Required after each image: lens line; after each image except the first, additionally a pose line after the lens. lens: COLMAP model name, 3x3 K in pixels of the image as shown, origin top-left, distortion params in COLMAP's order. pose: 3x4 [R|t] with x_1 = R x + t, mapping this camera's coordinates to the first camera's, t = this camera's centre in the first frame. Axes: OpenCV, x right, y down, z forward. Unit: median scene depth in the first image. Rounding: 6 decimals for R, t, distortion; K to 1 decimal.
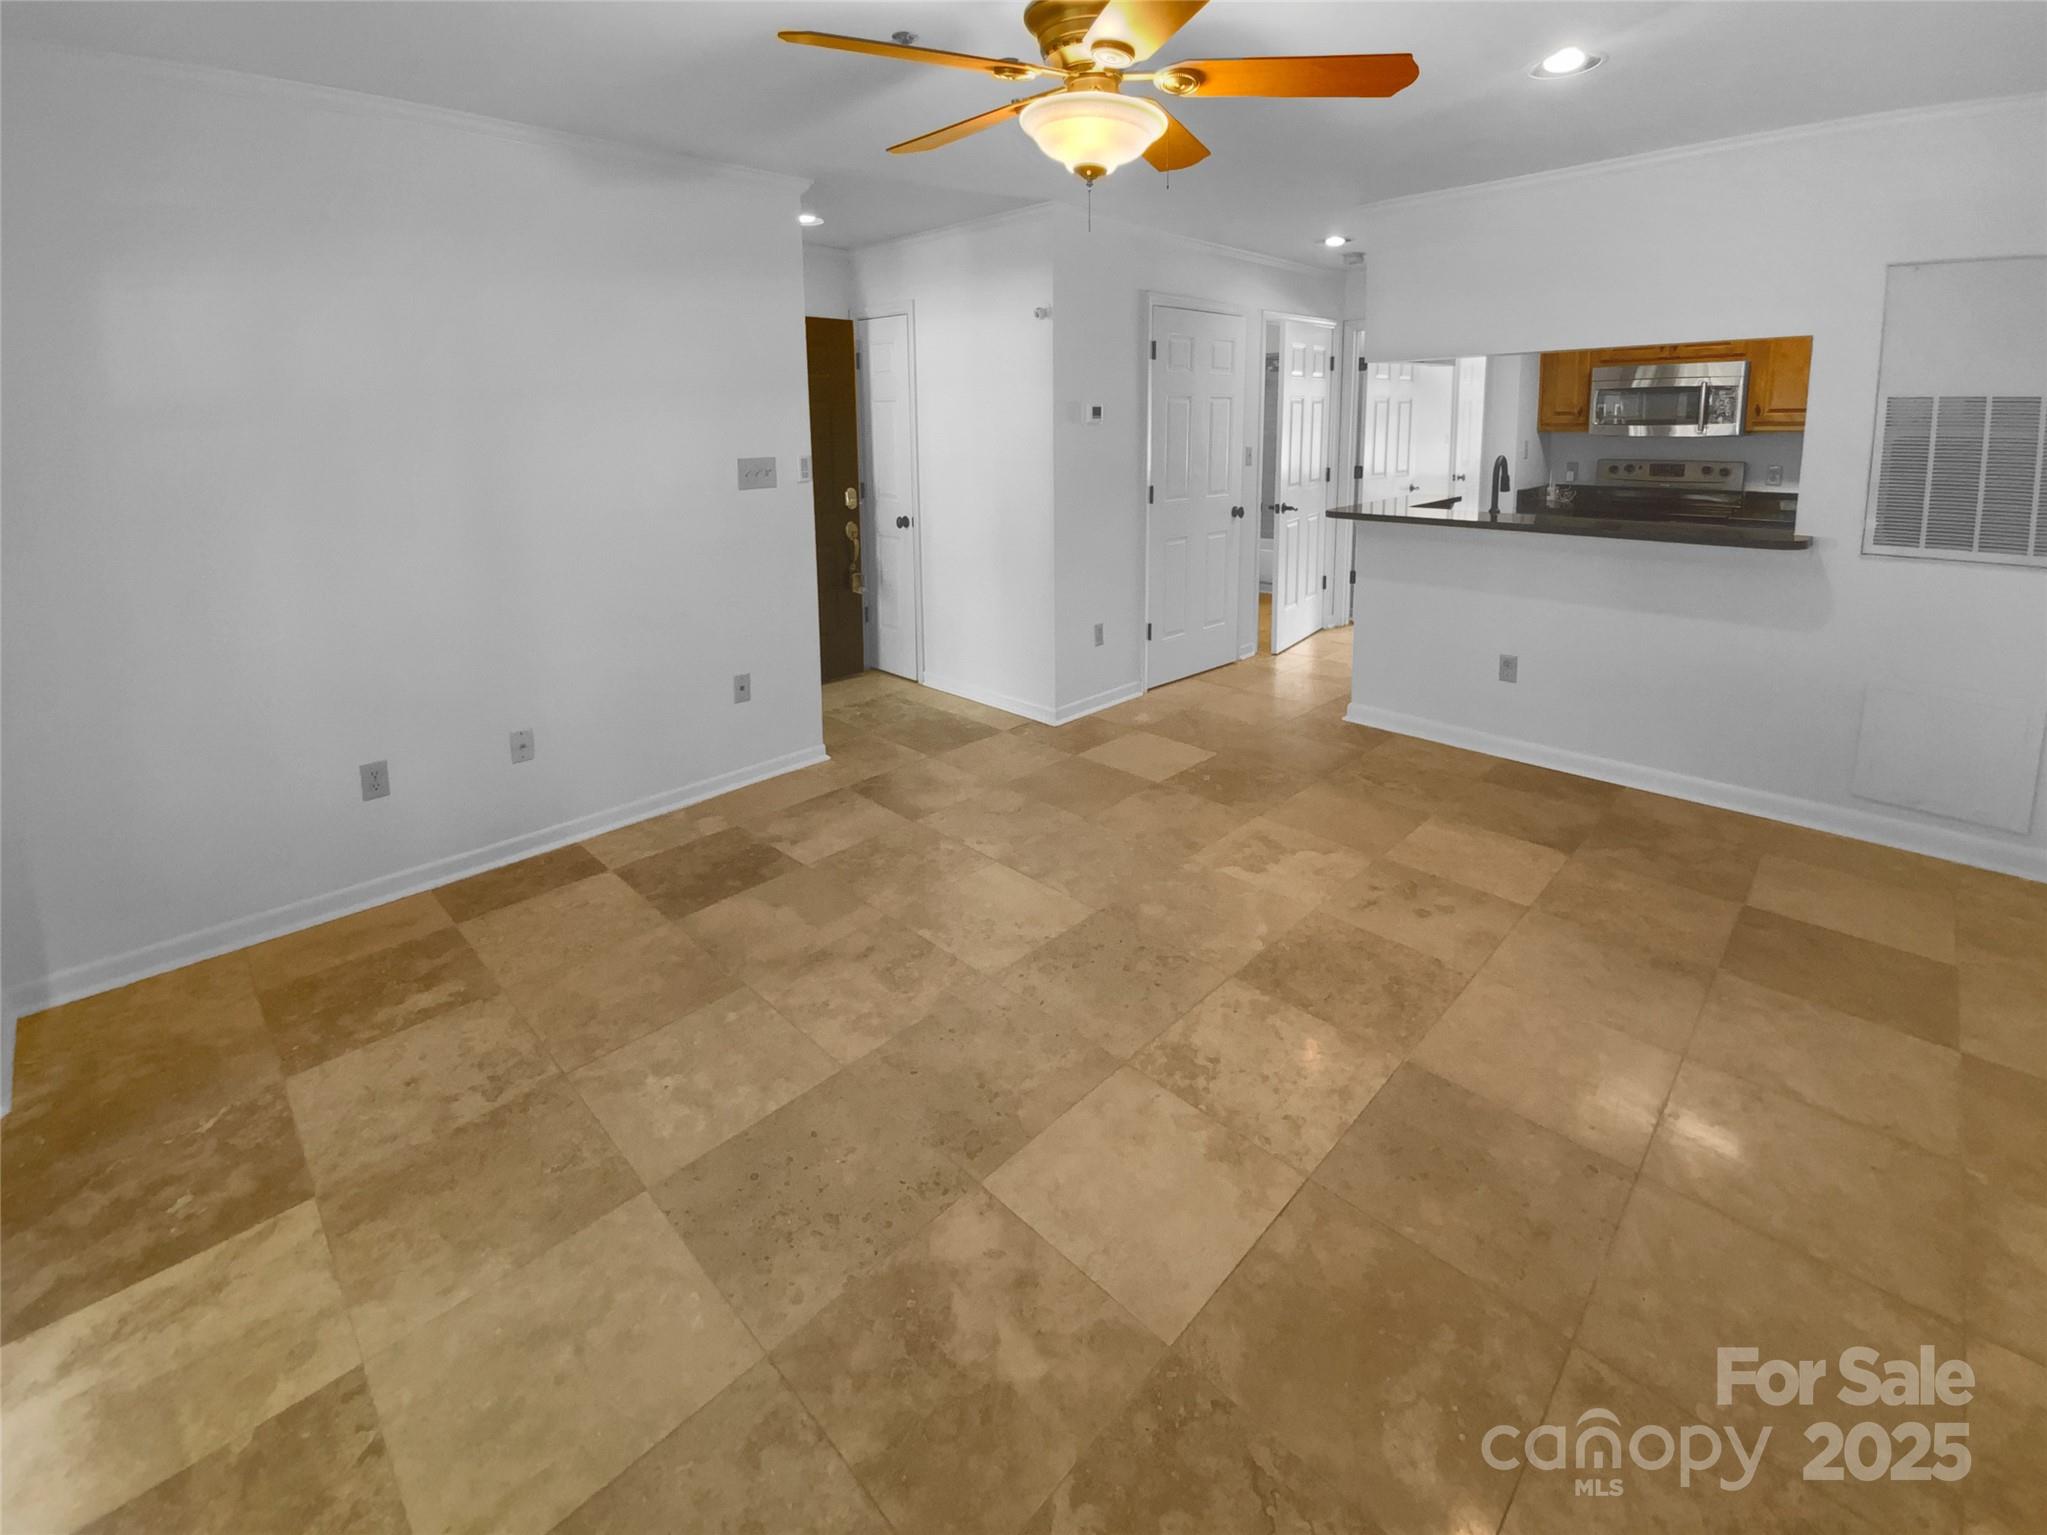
lens RADIAL K [[873.4, 0, 1023.5], [0, 873.4, 767.5], [0, 0, 1]] dist [0.022062, -0.000309]
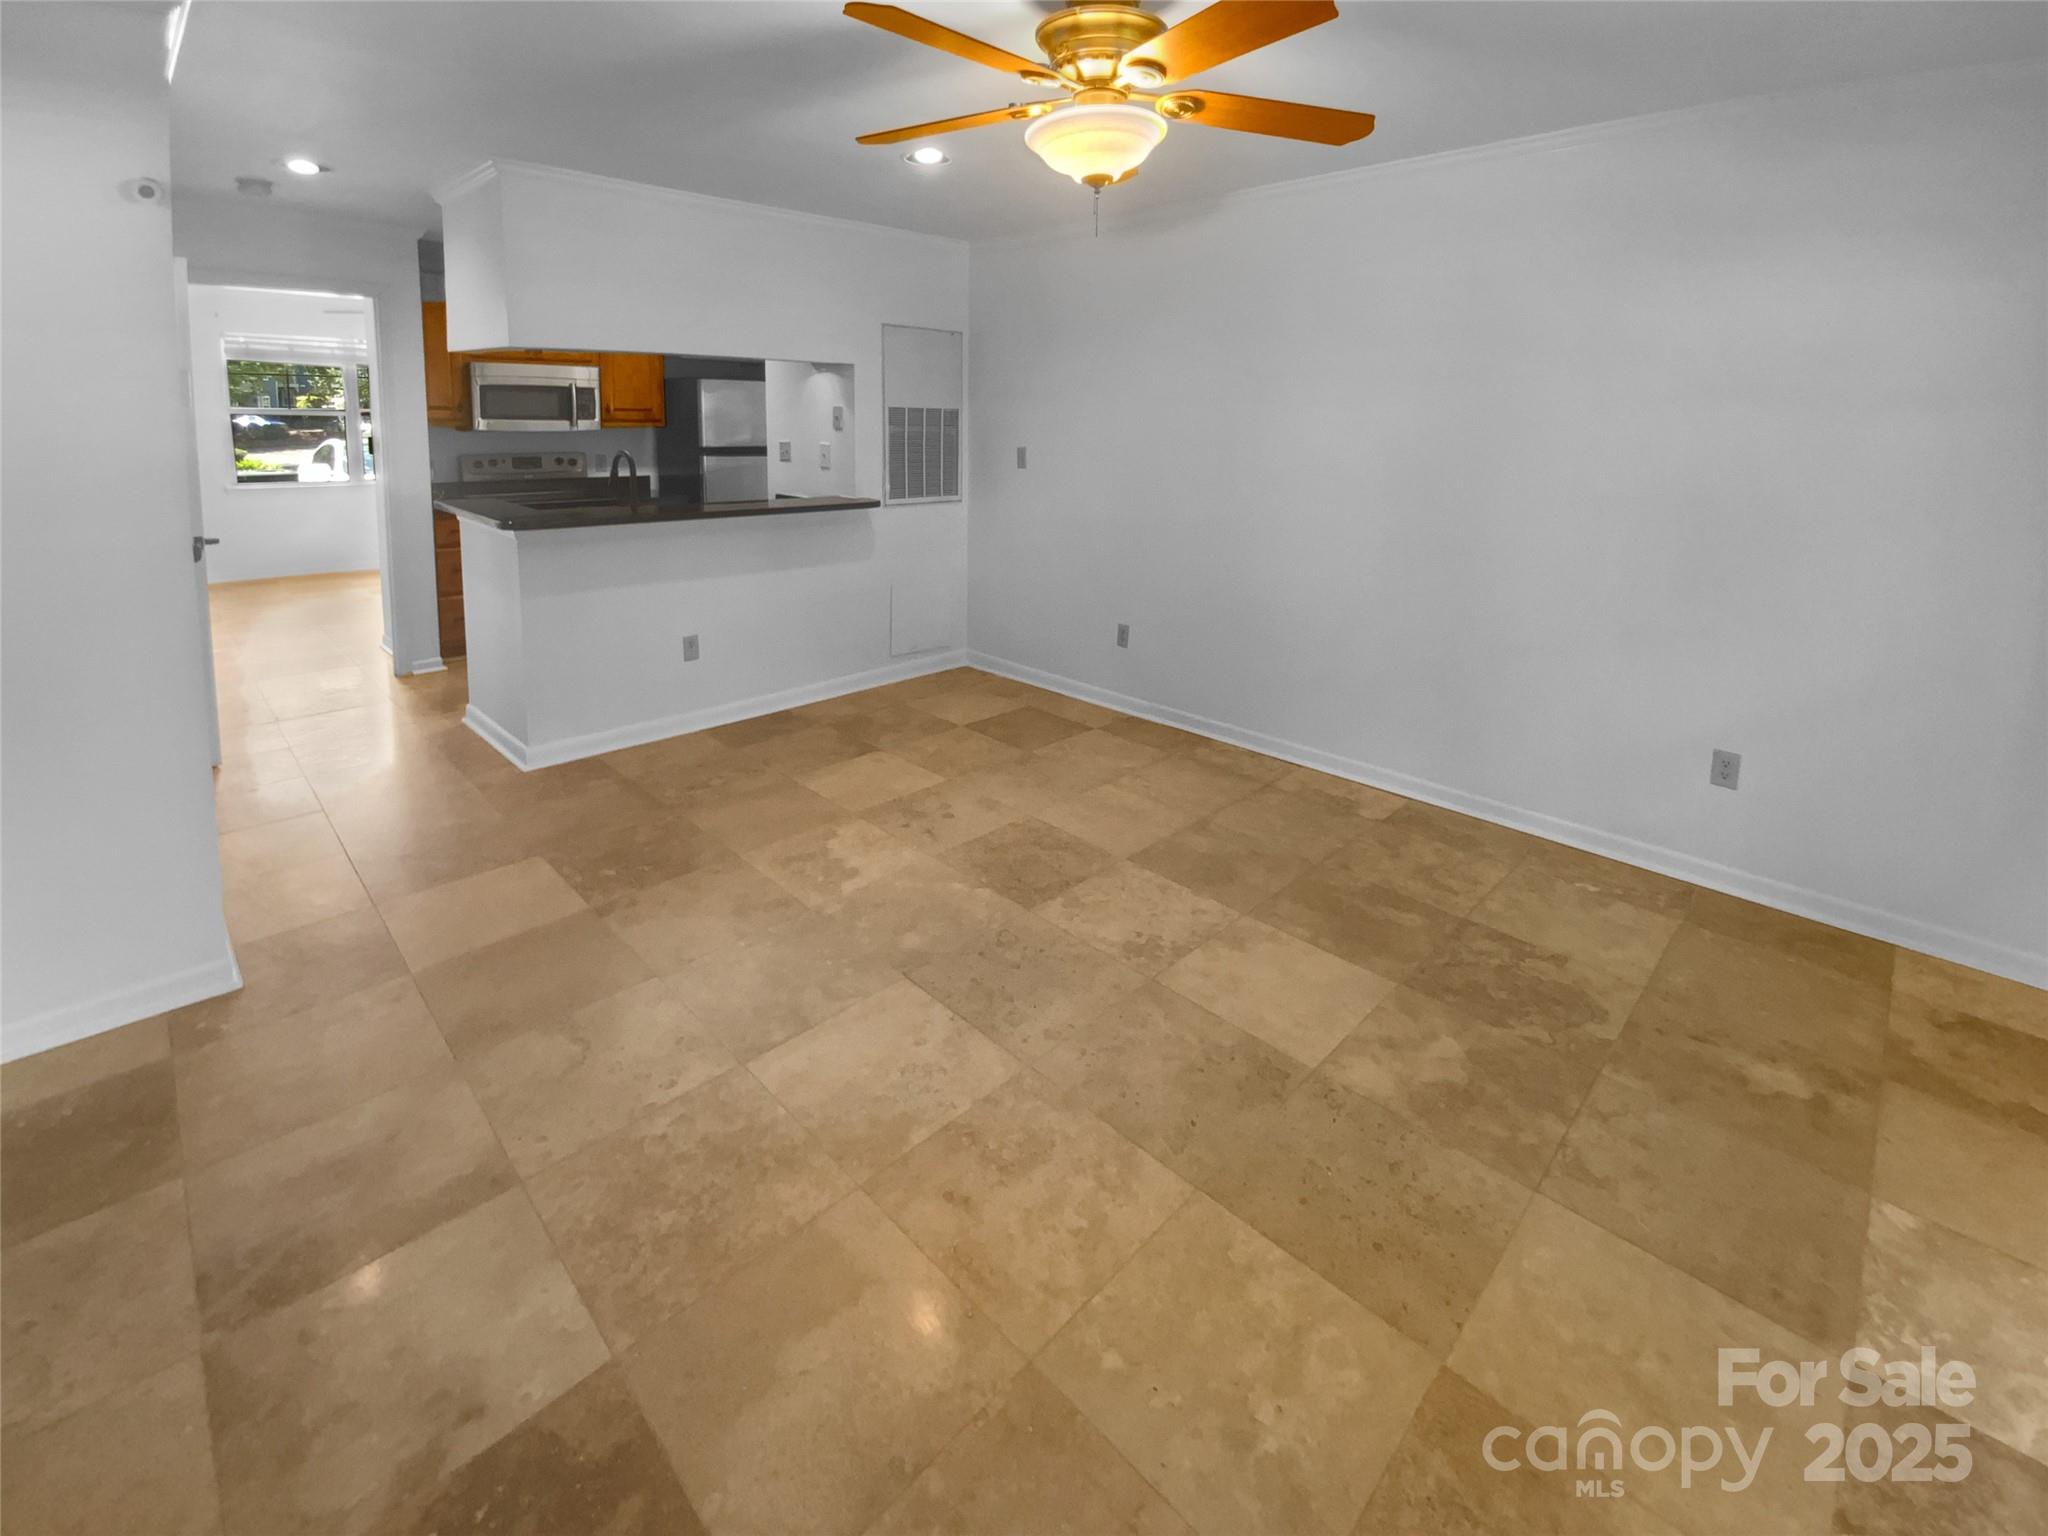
lens RADIAL K [[833.9, 0, 1024.0], [0, 833.9, 768.0], [0, 0, 1]] dist [0.015593, -0.000158]
pose [[0.008841, -0.391094, 0.920308, -0.796560], [0.363875, 0.858506, 0.361335, -0.366898], [-0.931406, 0.331683, 0.149900, 0.896950]]
